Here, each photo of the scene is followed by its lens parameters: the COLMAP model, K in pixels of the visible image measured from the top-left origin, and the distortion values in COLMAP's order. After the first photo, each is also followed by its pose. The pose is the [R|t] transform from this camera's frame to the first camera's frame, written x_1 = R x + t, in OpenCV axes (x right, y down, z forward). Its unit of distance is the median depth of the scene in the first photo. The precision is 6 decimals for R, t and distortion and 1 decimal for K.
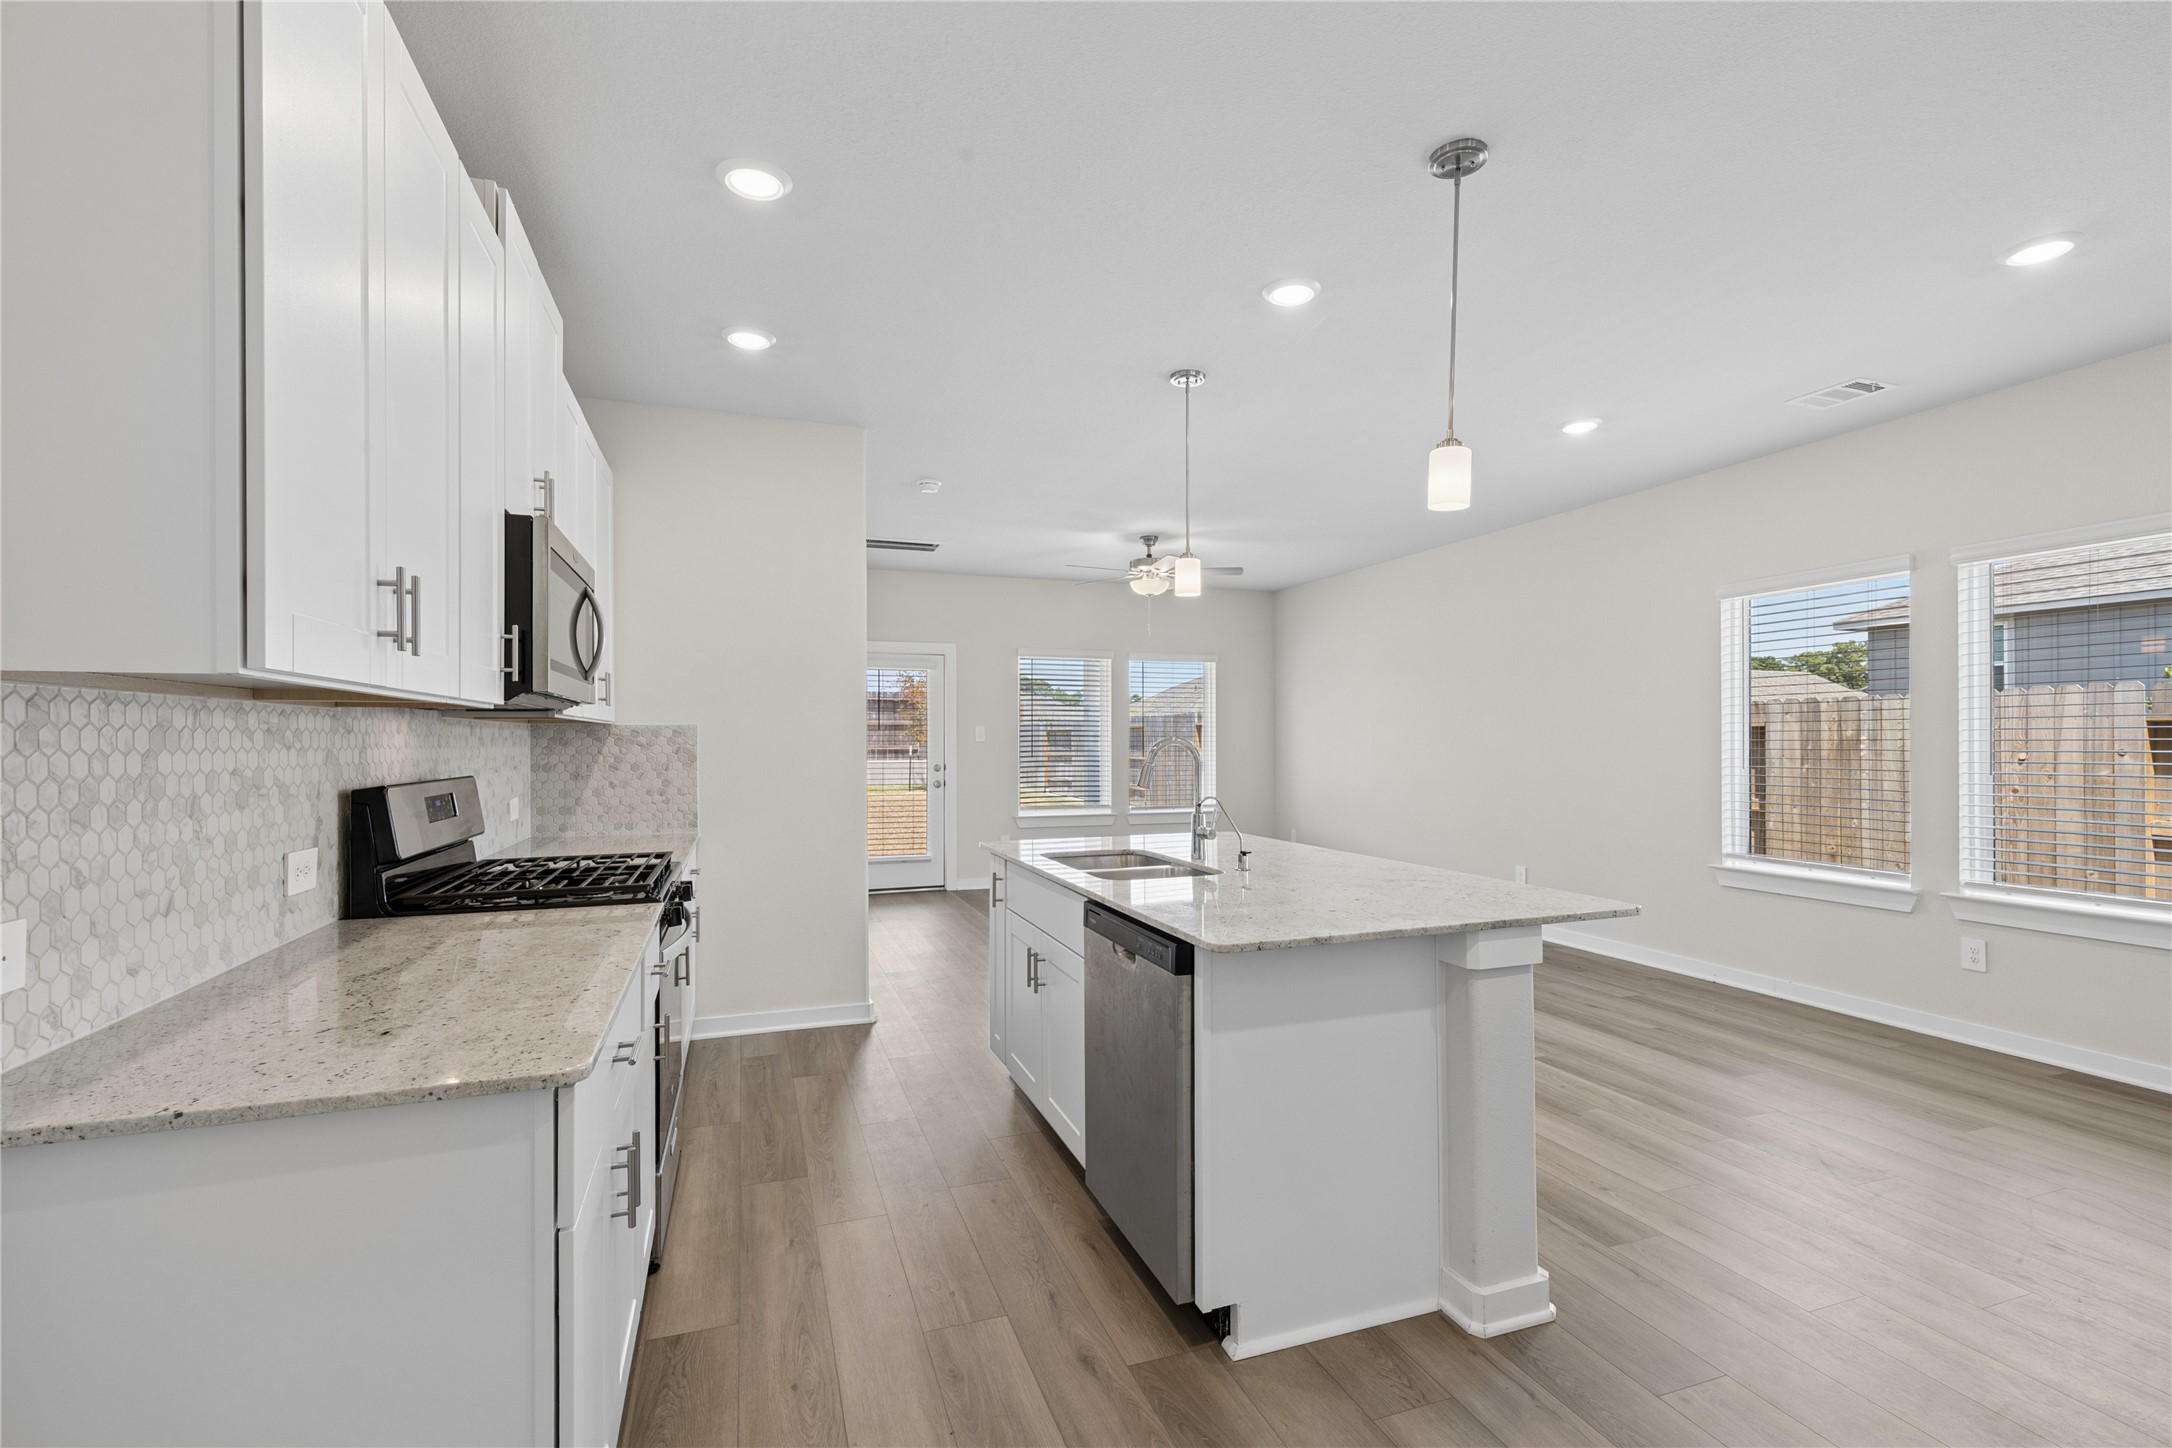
lens RADIAL K [[955.3, 0, 1108.0], [0, 955.3, 740.9], [0, 0, 1]] dist [0.002055, 0.000707]
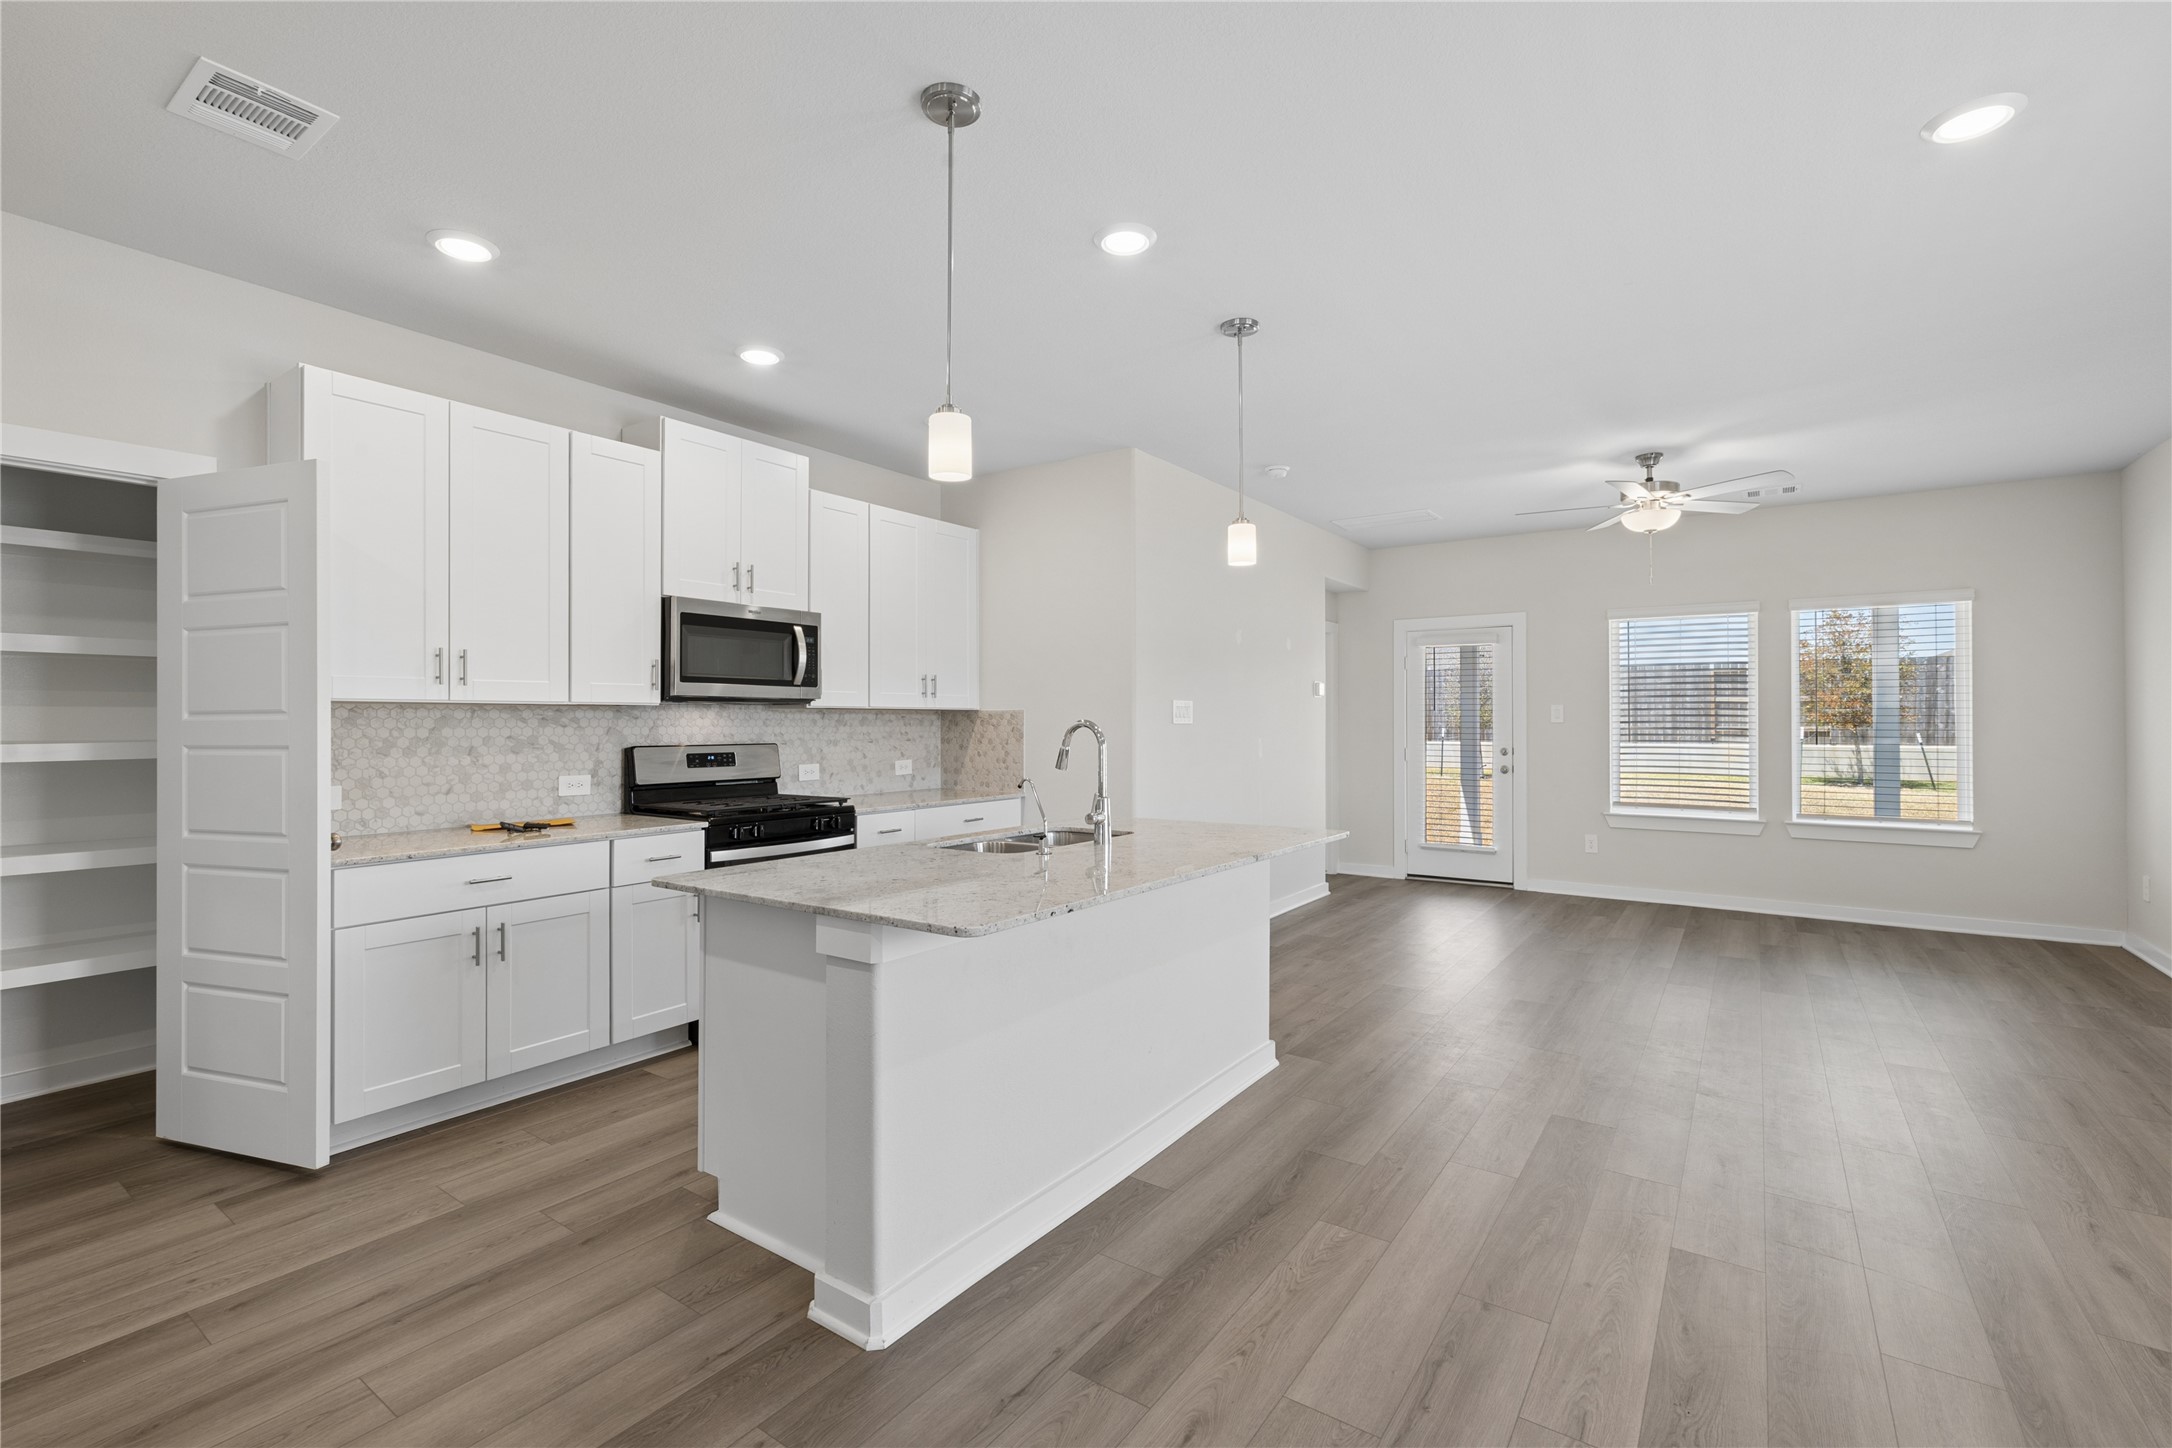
lens RADIAL K [[955.3, 0, 1078.0], [0, 955.3, 714.0], [0, 0, 1]] dist [0.002055, 0.000707]
pose [[0.569417, -0.005577, -0.822030, 0.693197], [0.000445, 0.999979, -0.006476, -0.002770], [0.822049, 0.003322, 0.569407, 0.328286]]
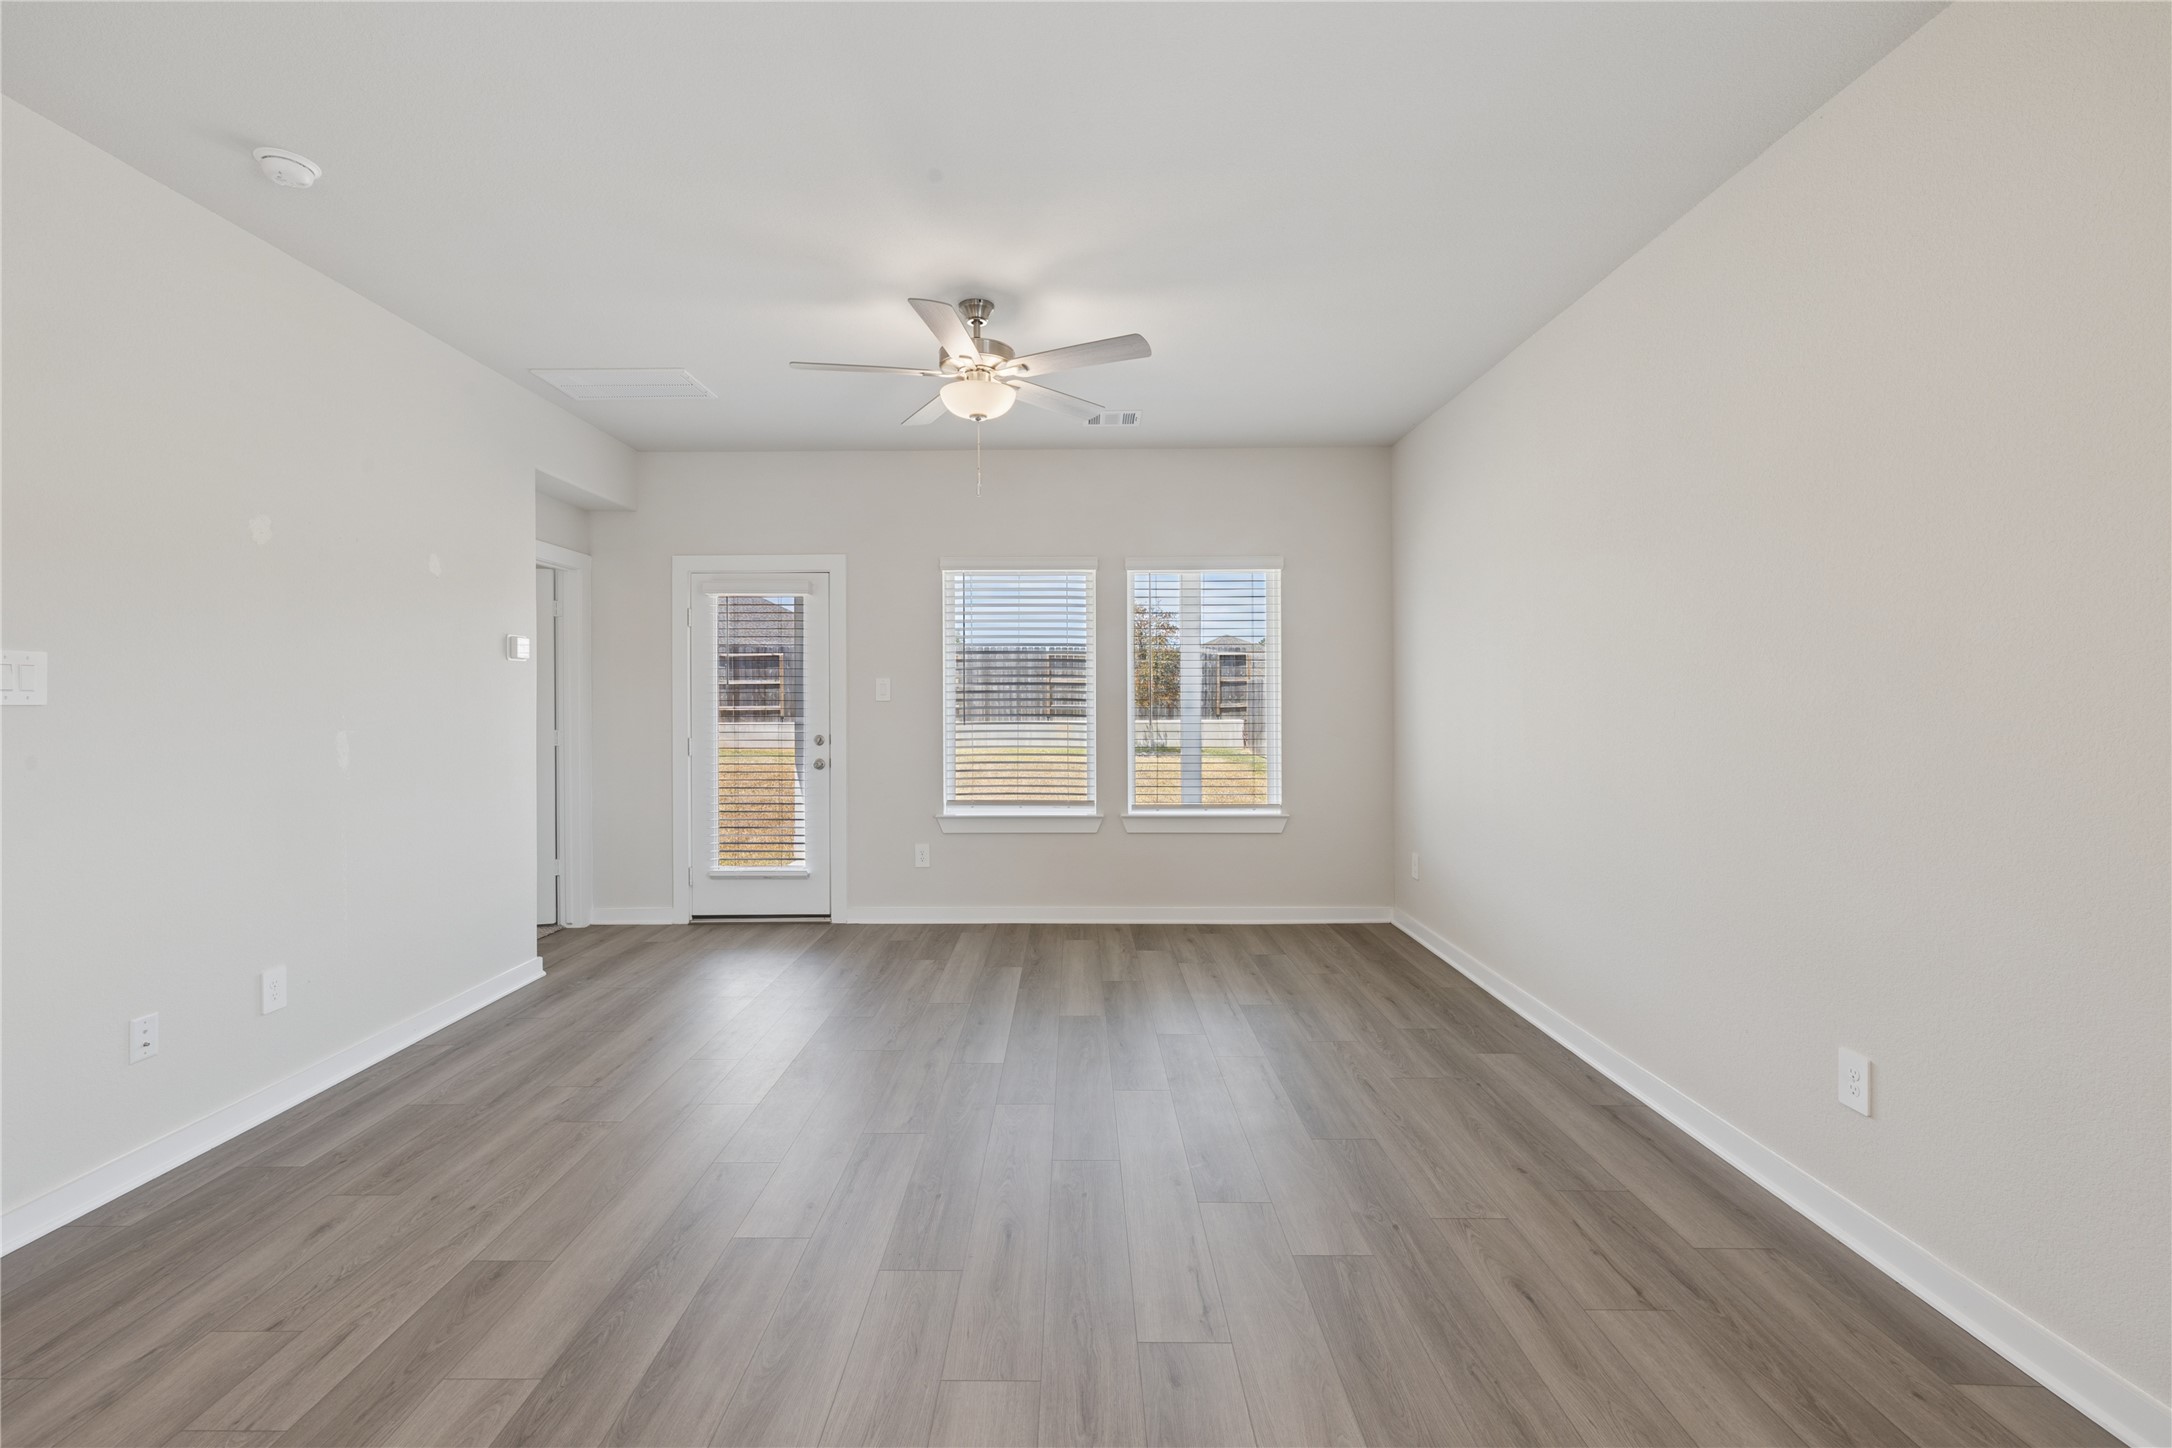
lens RADIAL K [[955.3, 0, 1071.4], [0, 955.3, 699.6], [0, 0, 1]] dist [0.002055, 0.000707]
pose [[0.938300, -0.003696, -0.345802, 0.459135], [0.003506, 0.999993, -0.001177, 0.002445], [0.345804, -0.000108, 0.938307, 0.896378]]
